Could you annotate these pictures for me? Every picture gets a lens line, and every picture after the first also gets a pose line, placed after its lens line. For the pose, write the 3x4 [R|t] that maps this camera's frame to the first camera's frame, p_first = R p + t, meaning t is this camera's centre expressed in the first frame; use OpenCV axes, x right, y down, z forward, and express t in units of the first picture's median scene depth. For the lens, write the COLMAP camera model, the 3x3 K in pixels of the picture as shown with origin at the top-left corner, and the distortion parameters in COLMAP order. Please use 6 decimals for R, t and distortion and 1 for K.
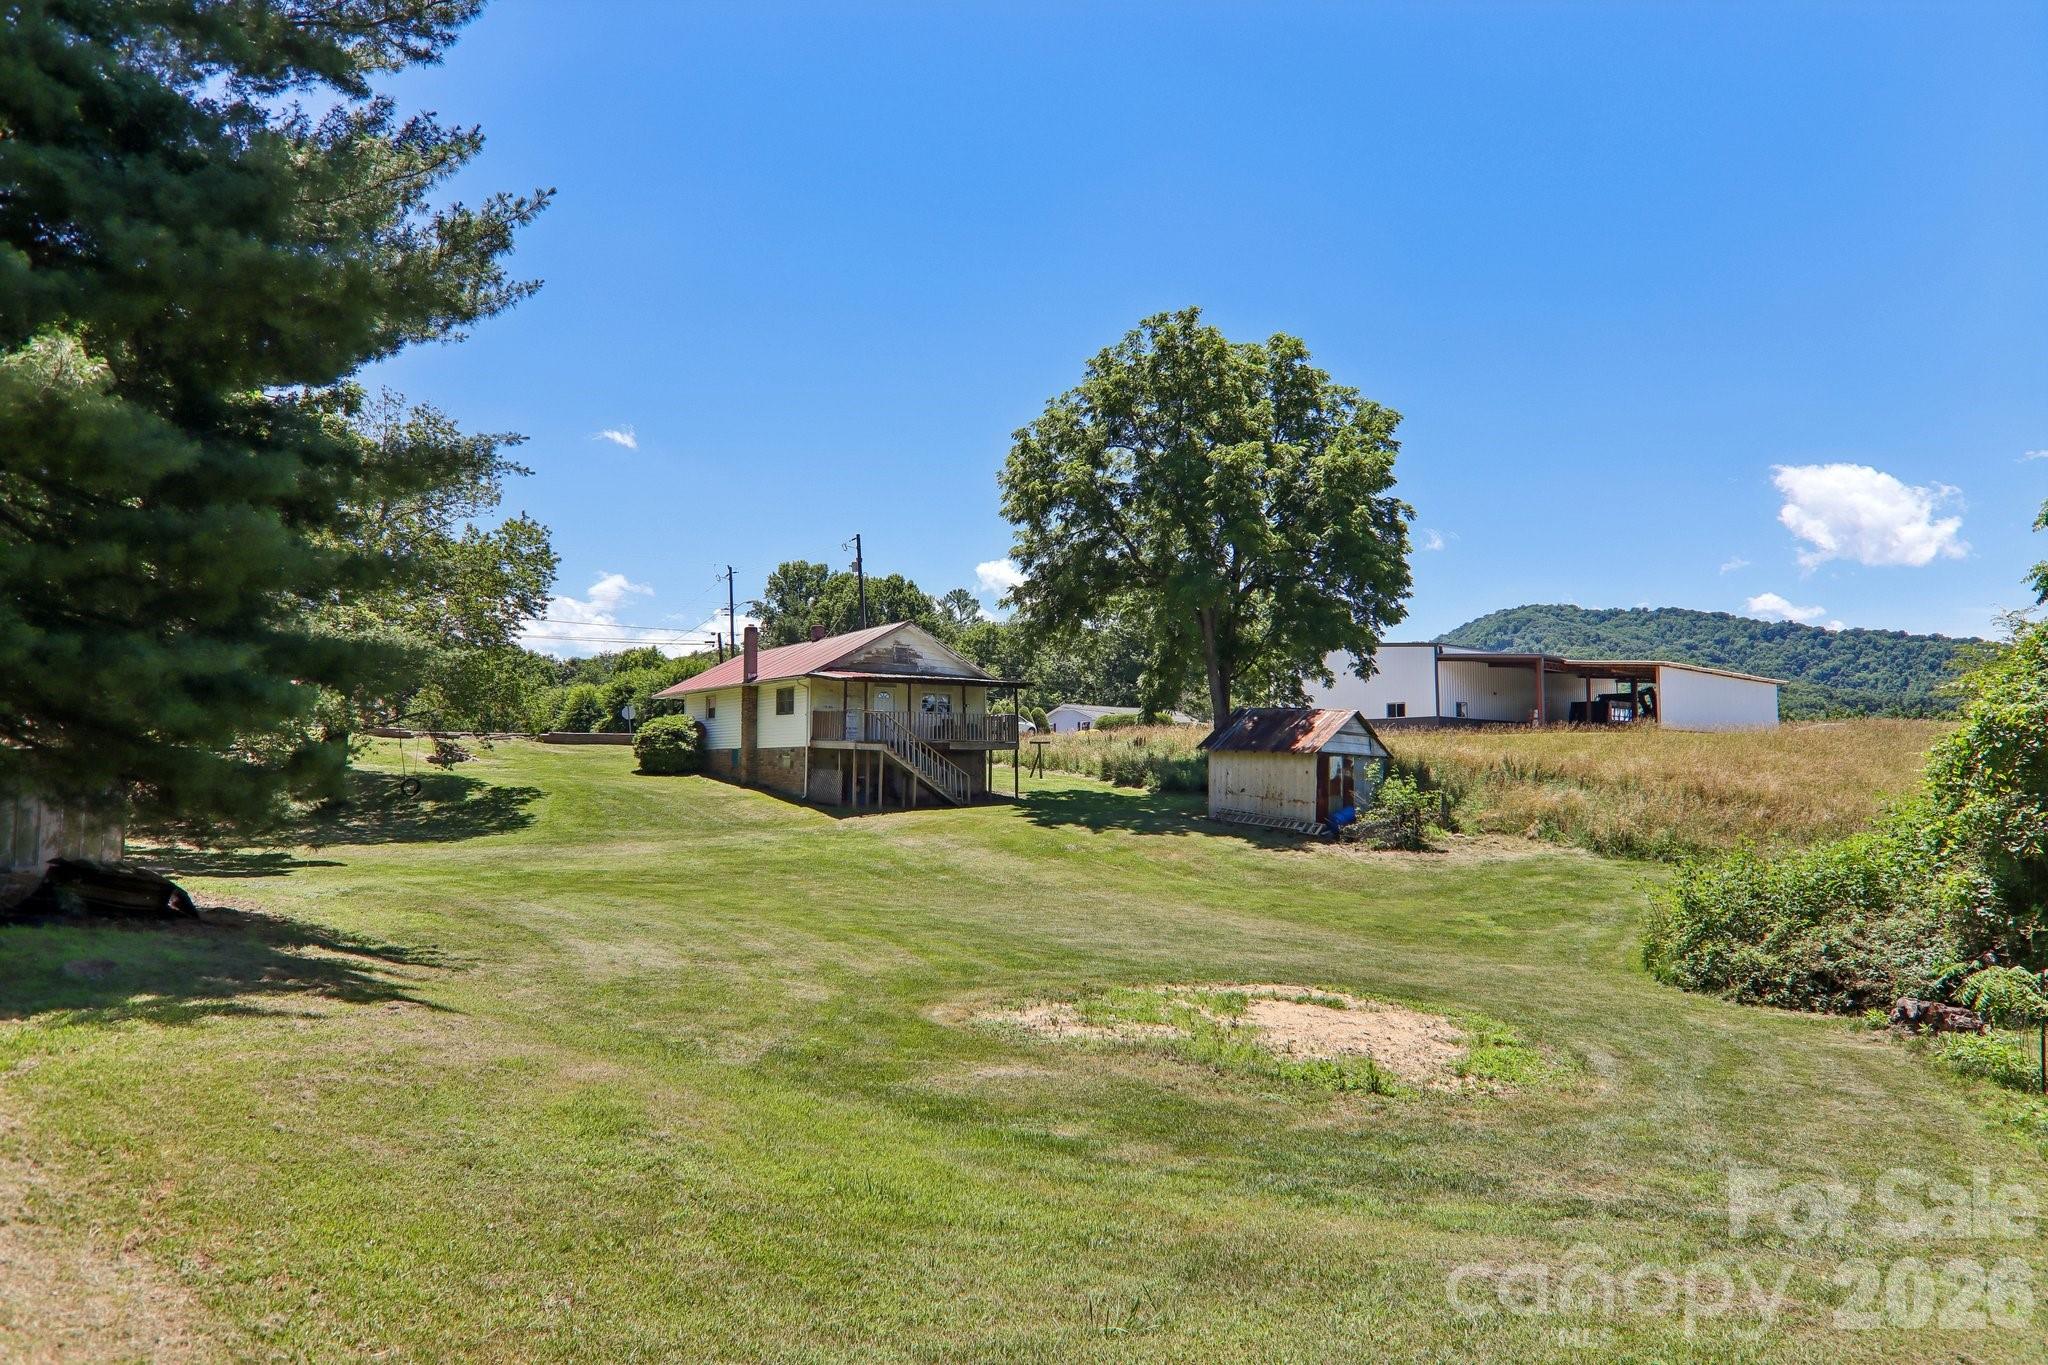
lens RADIAL K [[1186.4, 0, 1023.5], [0, 1186.4, 702.5], [0, 0, 1]] dist [0.002890, -0.016622]
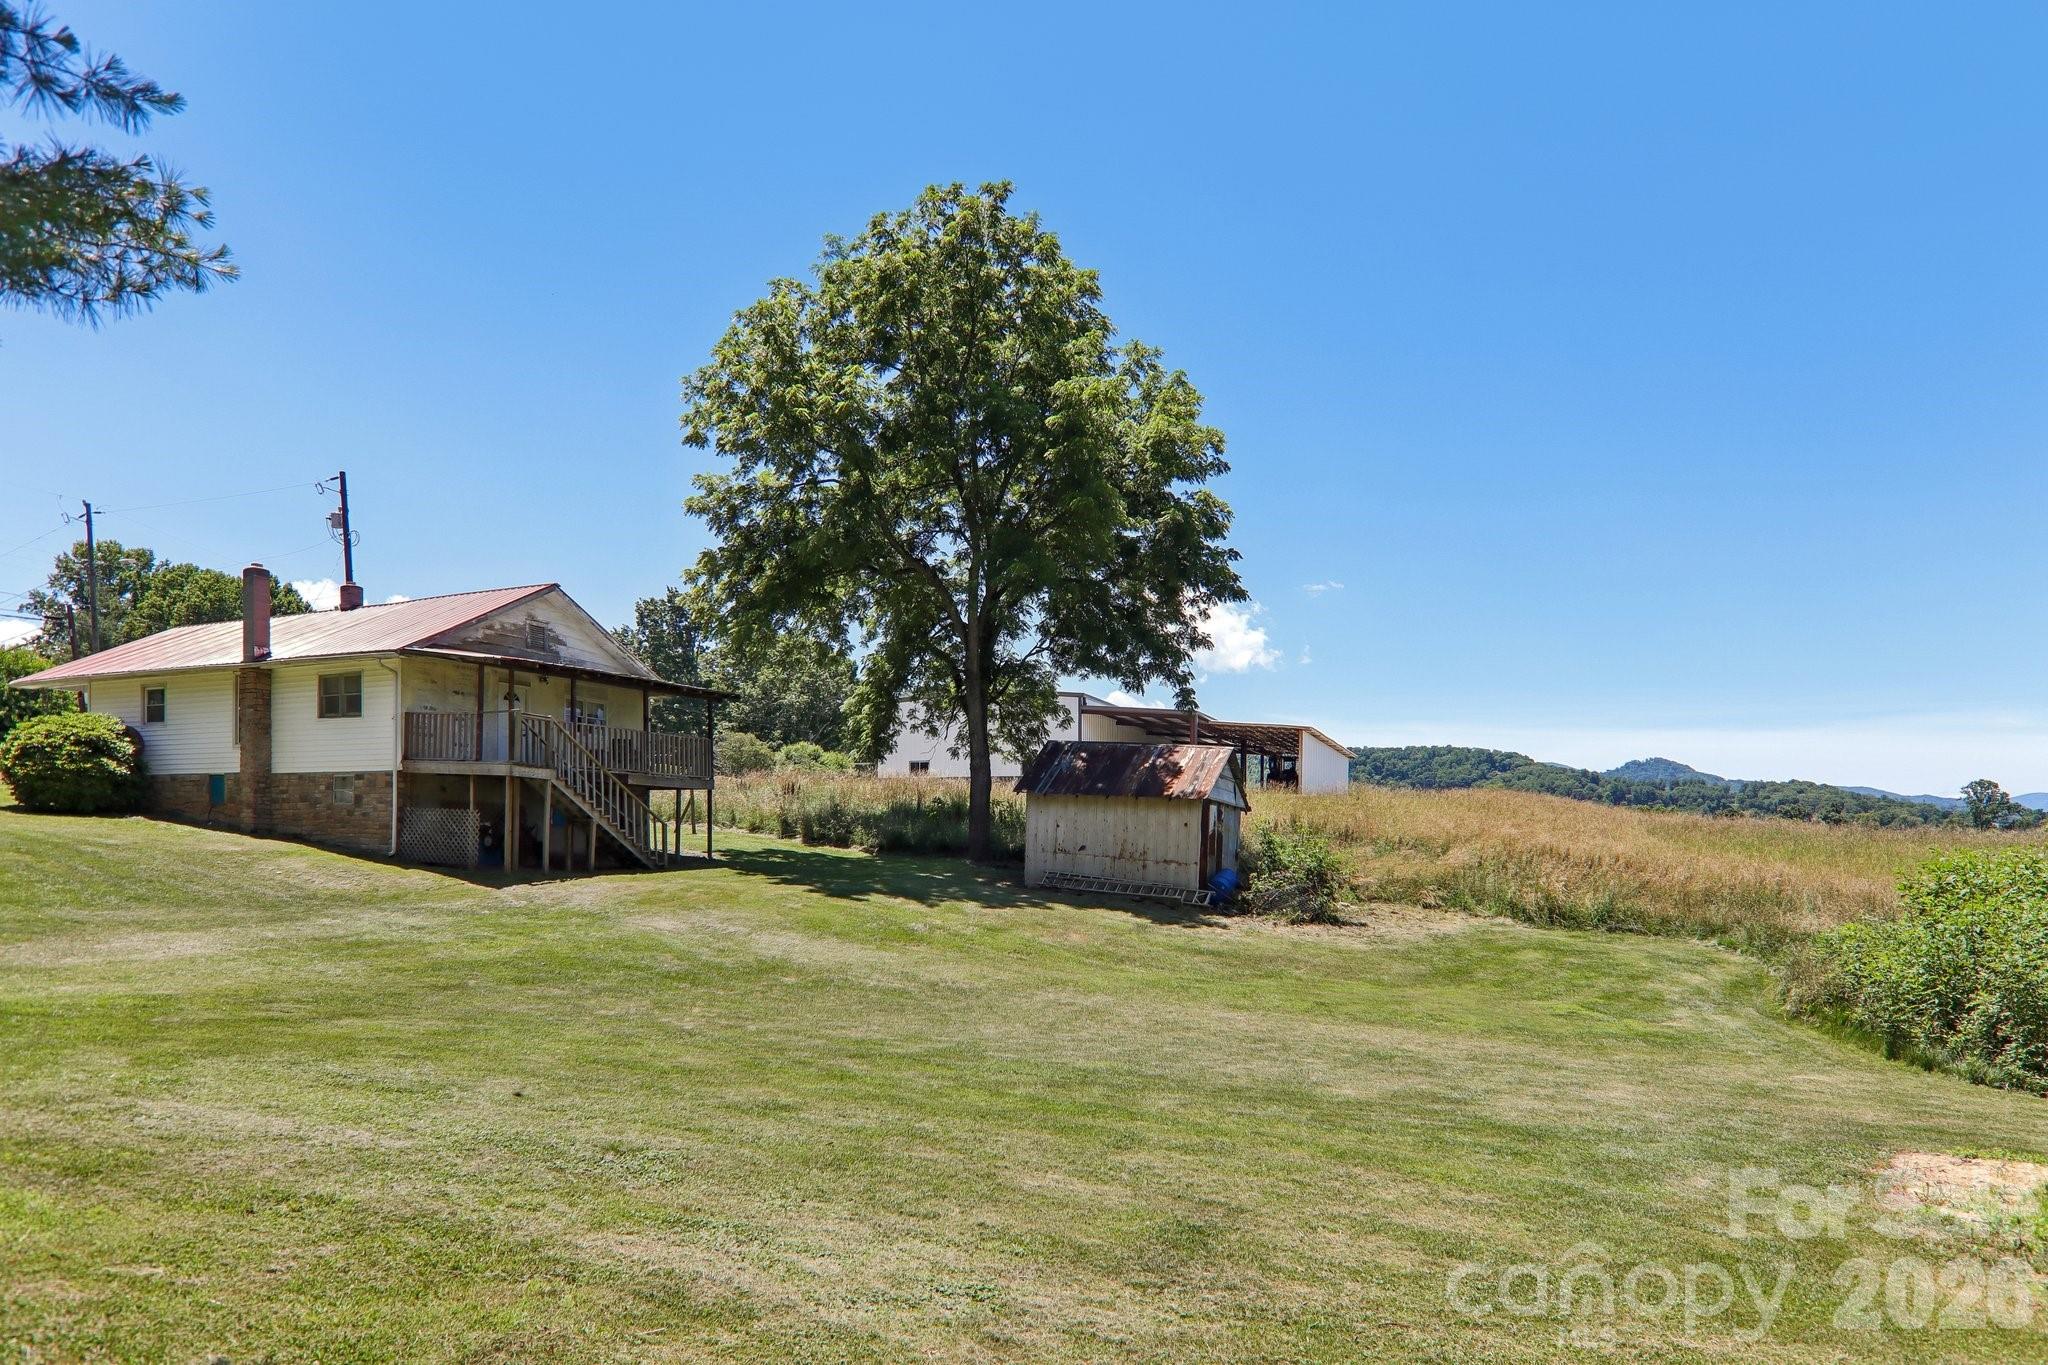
lens RADIAL K [[1238.1, 0, 1023.6], [0, 1238.1, 879.1], [0, 0, 1]] dist [0.002595, -0.012703]
pose [[0.887935, 0.000379, 0.459969, -0.188419], [-0.040345, 0.996210, 0.077063, 0.030623], [-0.458196, -0.086985, 0.884585, 0.283290]]
